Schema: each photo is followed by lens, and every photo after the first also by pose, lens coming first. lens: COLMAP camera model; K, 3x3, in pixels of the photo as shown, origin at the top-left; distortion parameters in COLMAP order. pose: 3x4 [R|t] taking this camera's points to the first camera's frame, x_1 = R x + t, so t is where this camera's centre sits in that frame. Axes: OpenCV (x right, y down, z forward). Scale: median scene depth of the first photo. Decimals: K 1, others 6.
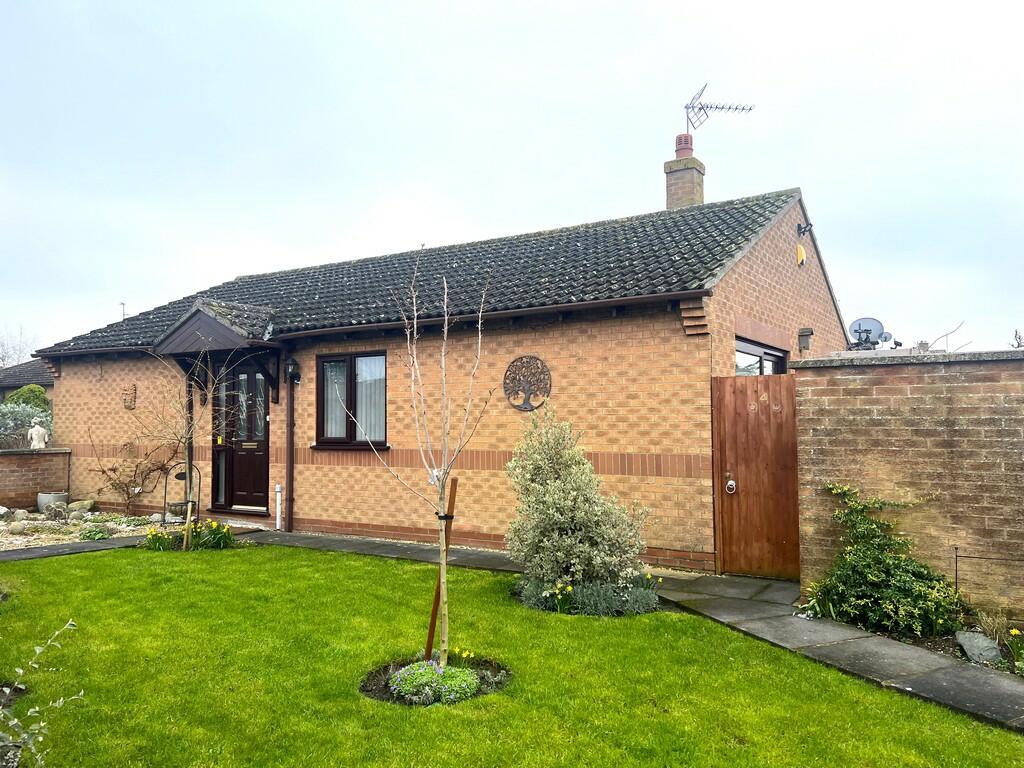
lens RADIAL K [[827.2, 0, 511.8], [0, 827.2, 383.8], [0, 0, 1]] dist [0.015880, 0.000550]
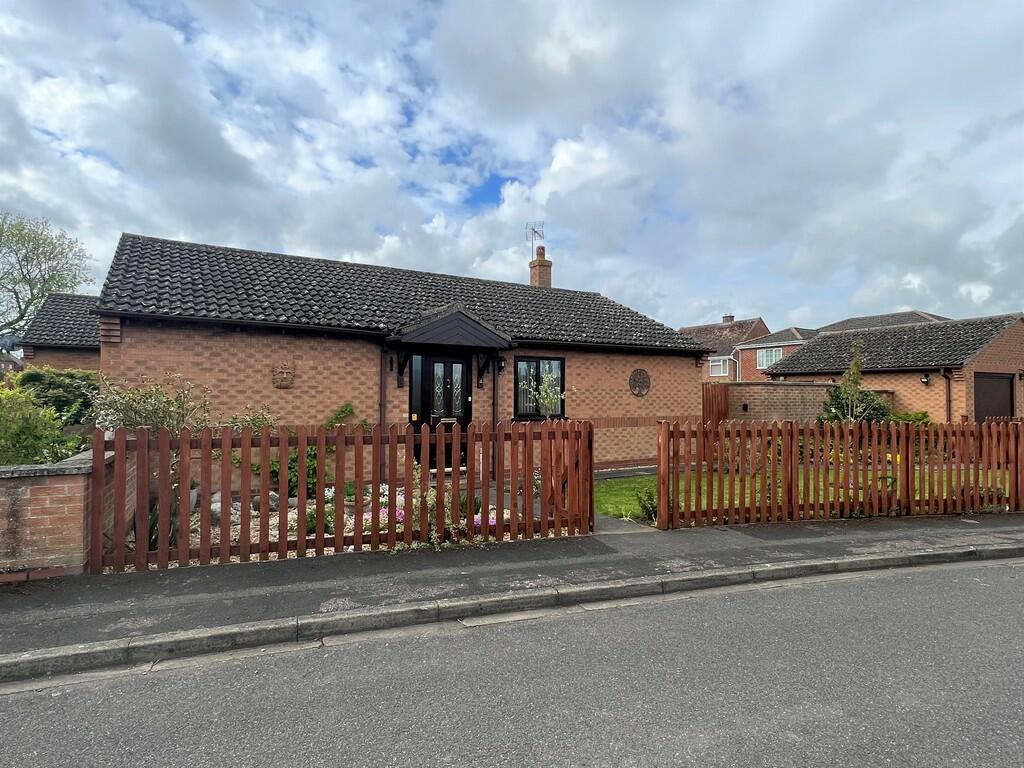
lens RADIAL K [[565.2, 0, 511.6], [0, 565.2, 386.1], [0, 0, 1]] dist [-0.001790, -0.000054]
pose [[0.426006, 0.018406, 0.904533, -1.298040], [-0.049589, 0.998765, 0.003031, 0.017868], [-0.903360, -0.046146, 0.426393, 0.671717]]
